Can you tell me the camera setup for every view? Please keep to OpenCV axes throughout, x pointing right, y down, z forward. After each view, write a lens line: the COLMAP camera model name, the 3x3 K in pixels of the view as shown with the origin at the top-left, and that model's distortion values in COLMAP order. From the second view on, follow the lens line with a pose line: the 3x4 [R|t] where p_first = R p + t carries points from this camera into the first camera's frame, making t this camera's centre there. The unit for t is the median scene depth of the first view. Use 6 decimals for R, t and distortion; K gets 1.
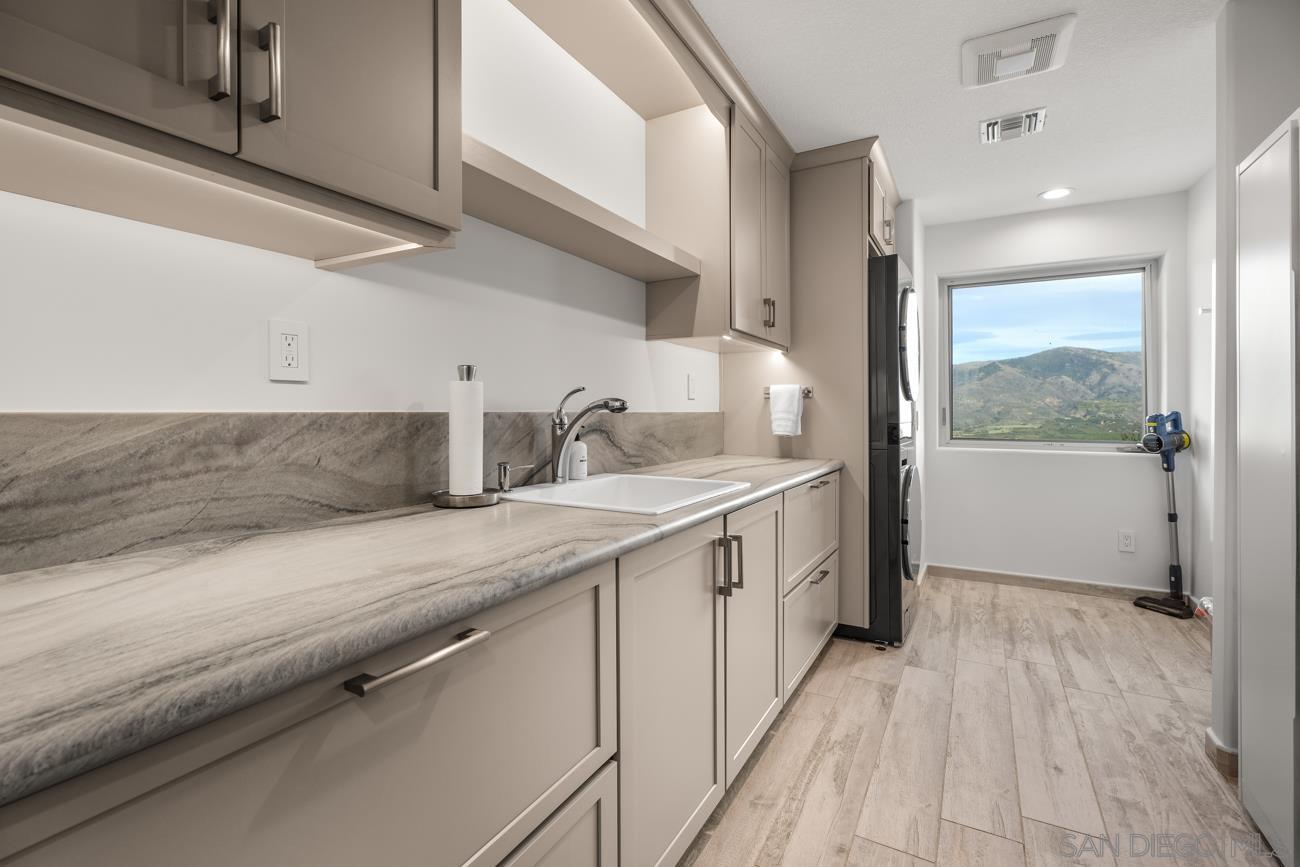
lens RADIAL K [[578.9, 0, 653.9], [0, 578.9, 414.2], [0, 0, 1]] dist [-0.004982, 0.002732]
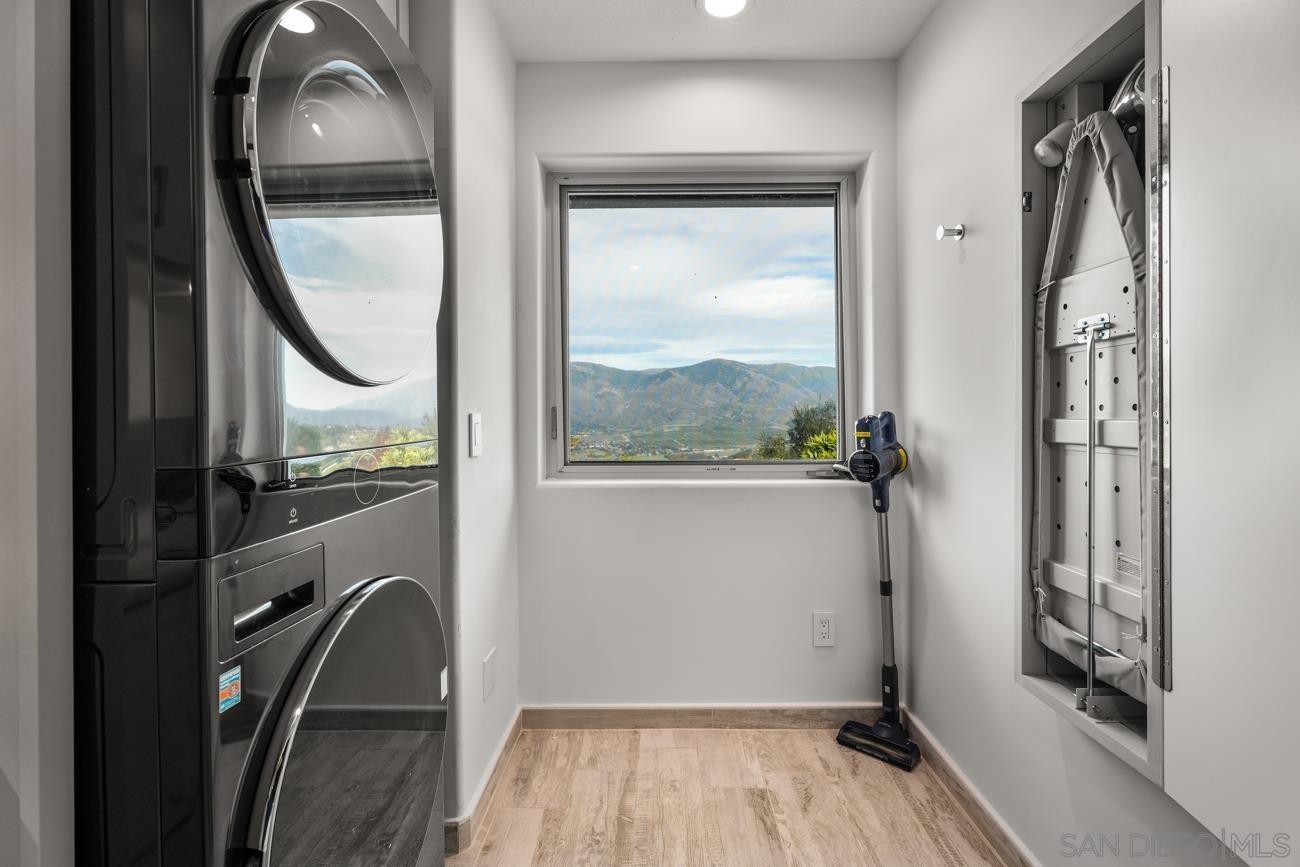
lens RADIAL K [[578.9, 0, 649.5], [0, 578.9, 422.2], [0, 0, 1]] dist [-0.004982, 0.002732]
pose [[0.877684, -0.011650, 0.479098, 0.391618], [0.006383, 0.999900, 0.012621, -0.003142], [-0.479197, -0.008019, 0.877671, 0.586685]]
